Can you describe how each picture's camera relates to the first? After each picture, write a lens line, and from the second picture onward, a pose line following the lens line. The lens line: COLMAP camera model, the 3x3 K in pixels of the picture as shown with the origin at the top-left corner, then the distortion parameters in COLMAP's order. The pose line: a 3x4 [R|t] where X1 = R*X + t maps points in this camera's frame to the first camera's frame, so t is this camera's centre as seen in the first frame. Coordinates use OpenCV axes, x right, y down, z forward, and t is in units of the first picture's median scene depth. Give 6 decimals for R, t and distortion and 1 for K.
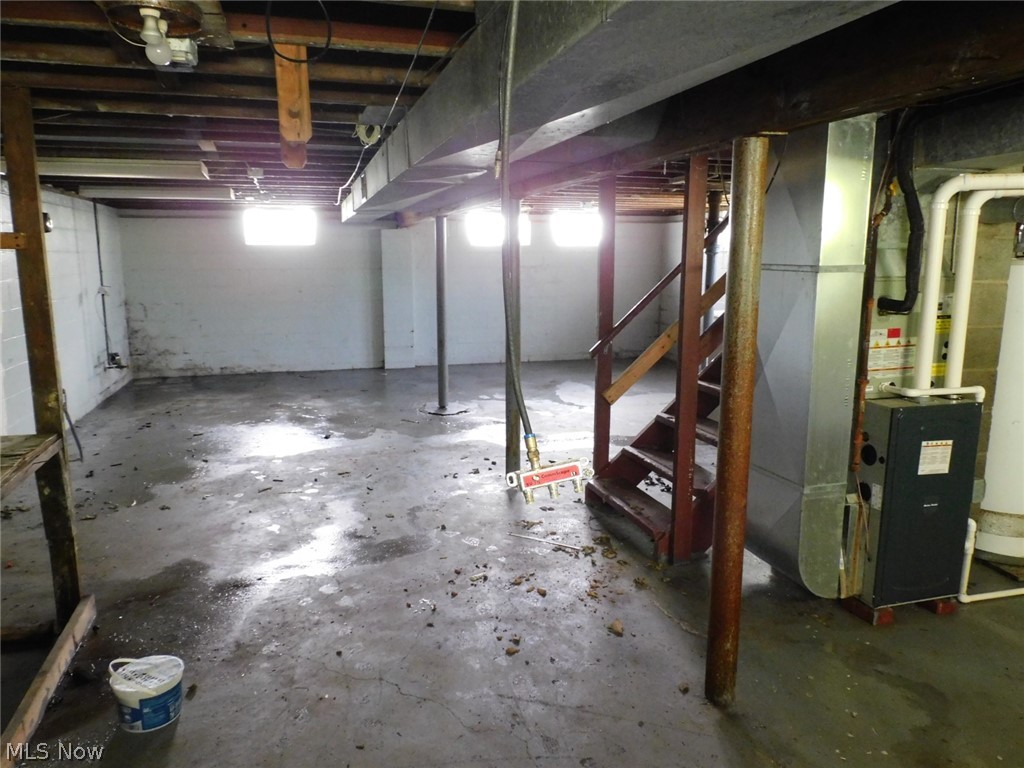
lens RADIAL K [[729.9, 0, 512.0], [0, 729.9, 384.0], [0, 0, 1]] dist [-0.006570, -0.001134]
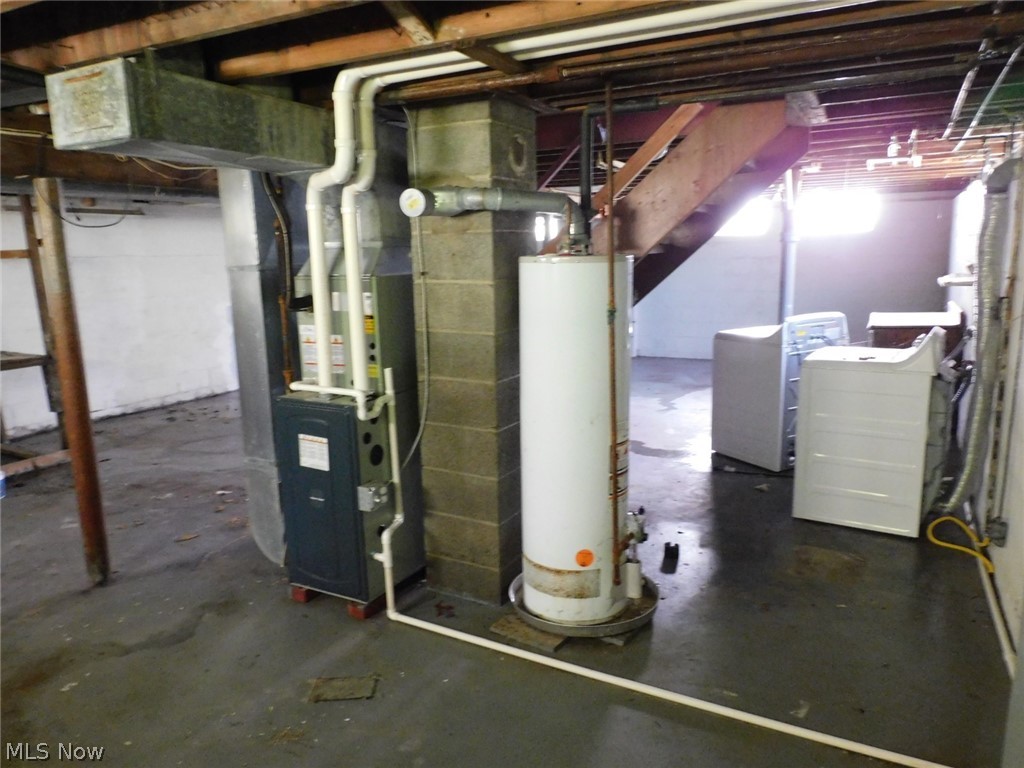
lens RADIAL K [[729.9, 0, 512.0], [0, 729.9, 384.0], [0, 0, 1]] dist [-0.006570, -0.001134]
pose [[0.715220, 0.111381, -0.689967, 1.400792], [-0.100311, 0.993358, 0.056374, -0.076679], [0.691663, 0.028891, 0.721642, 0.423382]]
